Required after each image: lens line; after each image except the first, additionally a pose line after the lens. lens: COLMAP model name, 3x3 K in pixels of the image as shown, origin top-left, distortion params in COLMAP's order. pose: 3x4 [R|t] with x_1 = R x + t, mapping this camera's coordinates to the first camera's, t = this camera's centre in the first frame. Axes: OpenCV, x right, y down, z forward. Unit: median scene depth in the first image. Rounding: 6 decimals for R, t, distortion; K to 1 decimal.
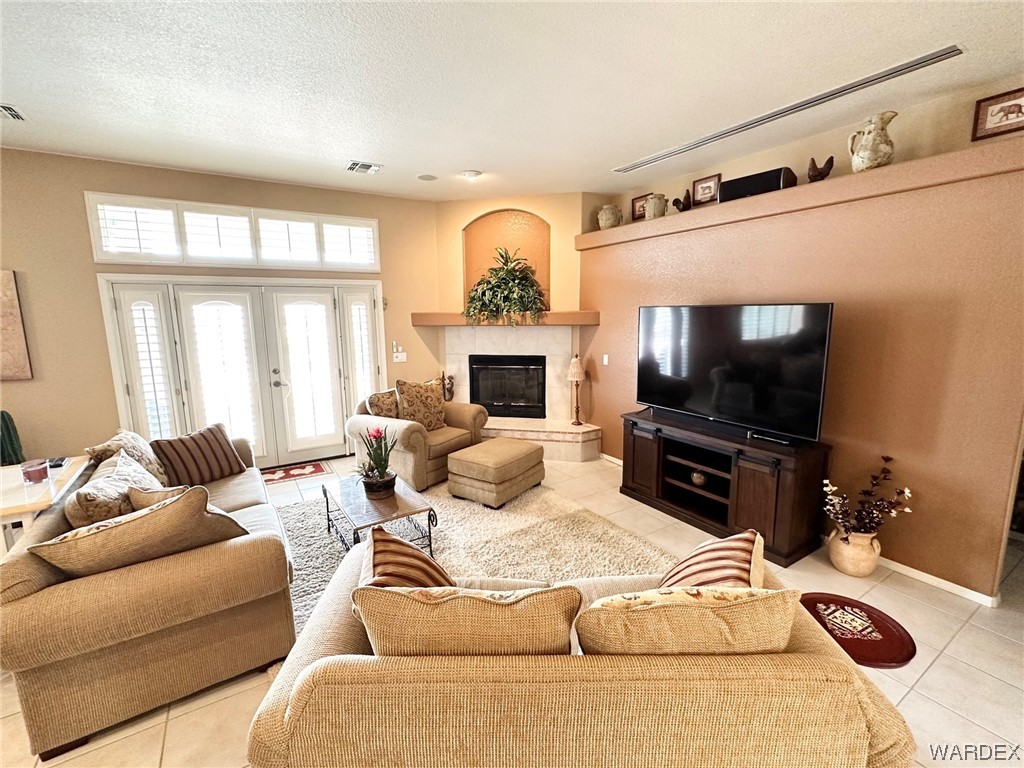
lens RADIAL K [[447.3, 0, 512.0], [0, 447.3, 384.0], [0, 0, 1]] dist [-0.002691, -0.000552]
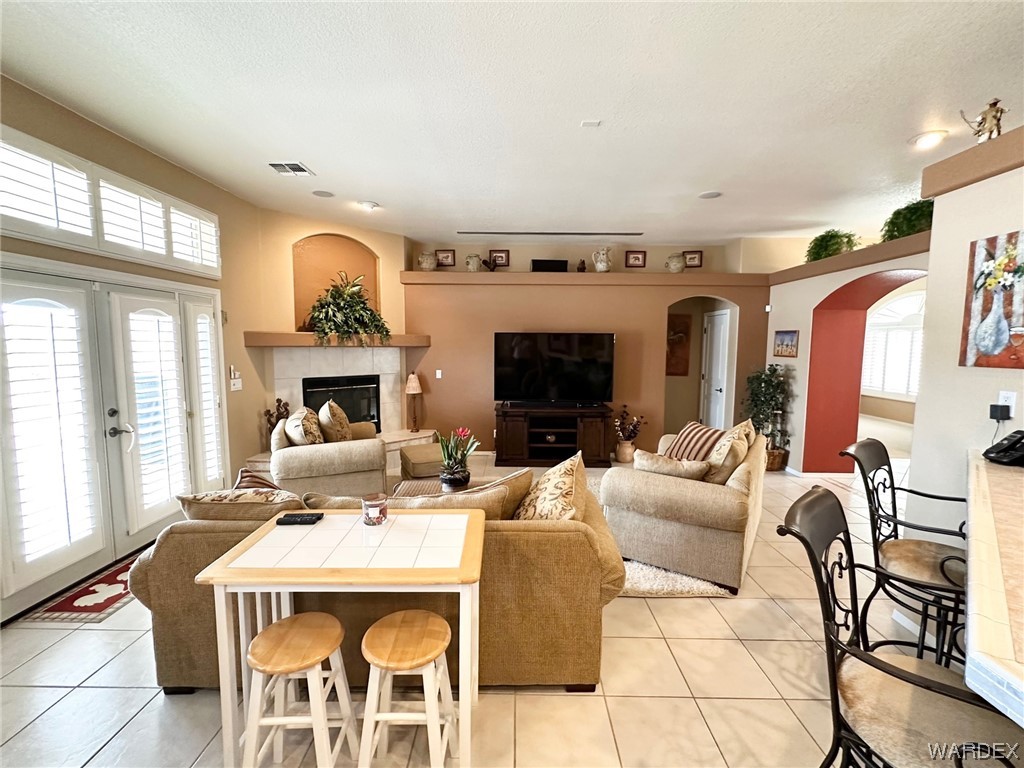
lens RADIAL K [[447.3, 0, 512.0], [0, 447.3, 384.0], [0, 0, 1]] dist [-0.002691, -0.000552]
pose [[0.541159, -0.062381, 0.838604, -0.711216], [0.120775, 0.992671, -0.004095, 0.003025], [-0.832202, 0.103498, 0.544727, 0.148900]]
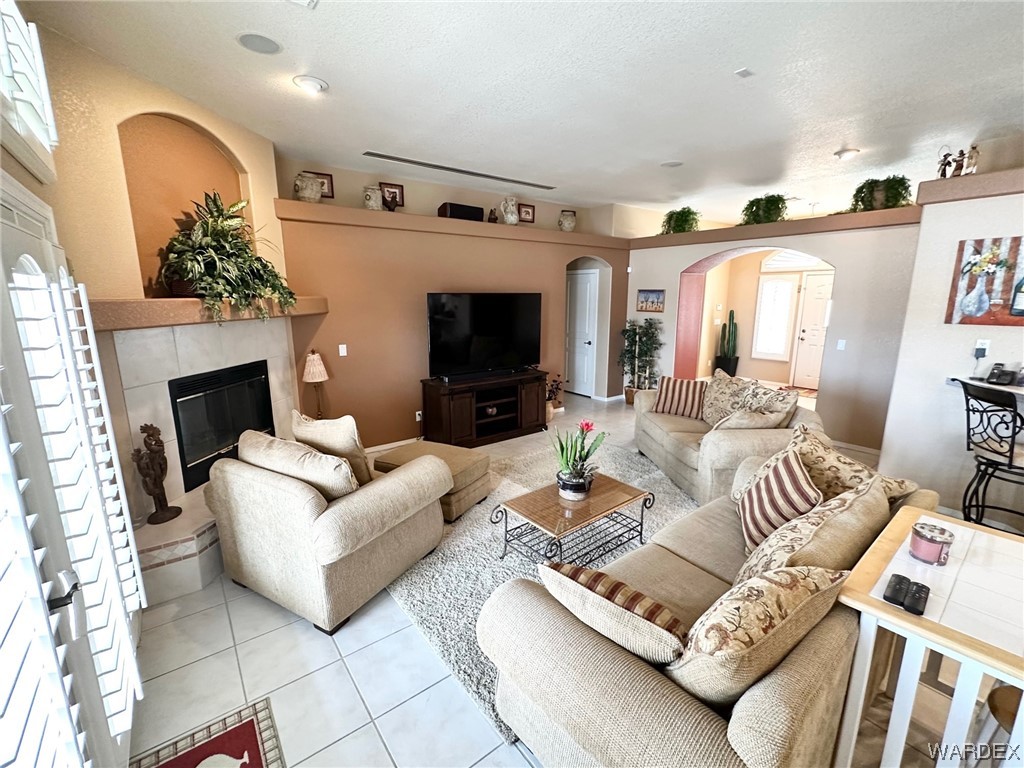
lens RADIAL K [[447.3, 0, 512.0], [0, 447.3, 384.0], [0, 0, 1]] dist [-0.002691, -0.000552]
pose [[-0.094019, -0.187840, 0.977689, -0.713837], [0.160321, 0.966366, 0.201081, -0.113384], [-0.982577, 0.175650, -0.060742, 0.710161]]
